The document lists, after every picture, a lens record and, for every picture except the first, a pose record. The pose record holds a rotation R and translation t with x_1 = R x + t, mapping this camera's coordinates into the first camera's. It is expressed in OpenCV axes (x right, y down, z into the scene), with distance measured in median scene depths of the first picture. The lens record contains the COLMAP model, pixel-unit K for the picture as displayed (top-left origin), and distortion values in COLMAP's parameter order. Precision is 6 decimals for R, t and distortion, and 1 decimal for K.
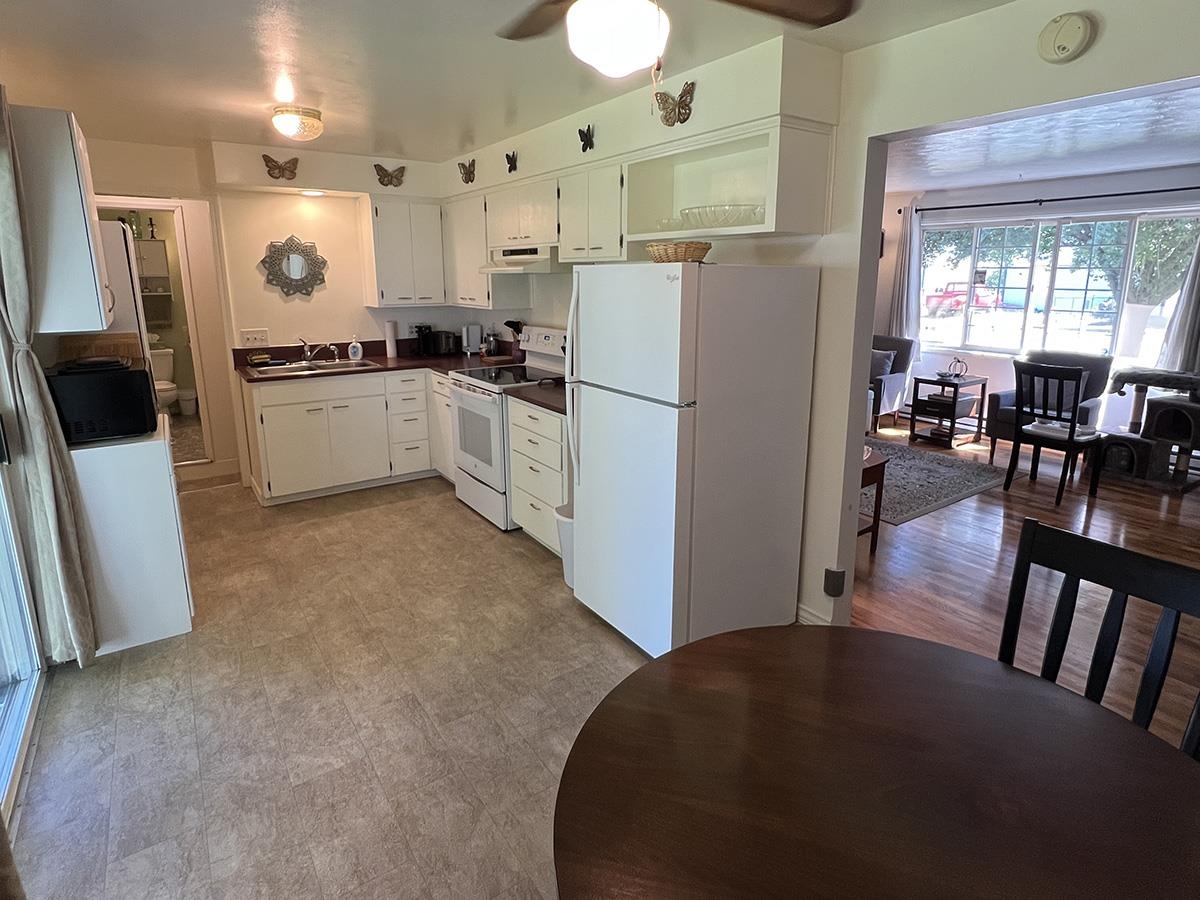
lens RADIAL K [[653.0, 0, 605.3], [0, 653.0, 402.2], [0, 0, 1]] dist [-0.001317, 0.000702]
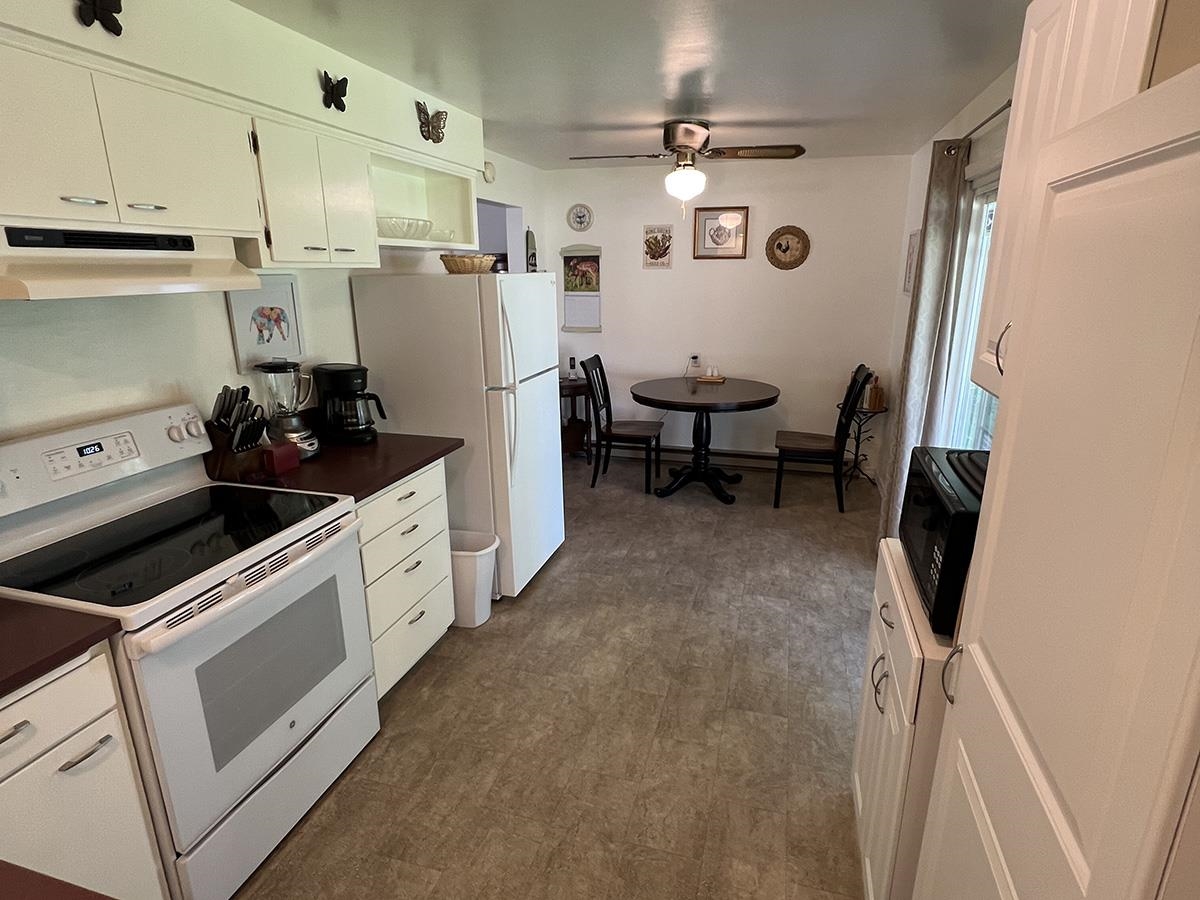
lens RADIAL K [[639.1, 0, 609.0], [0, 639.1, 449.9], [0, 0, 1]] dist [-0.003105, -0.000359]
pose [[-0.642912, -0.204849, 0.738039, -0.975035], [0.156137, 0.908288, 0.388115, -0.330871], [-0.749857, 0.364759, -0.551965, 1.572706]]
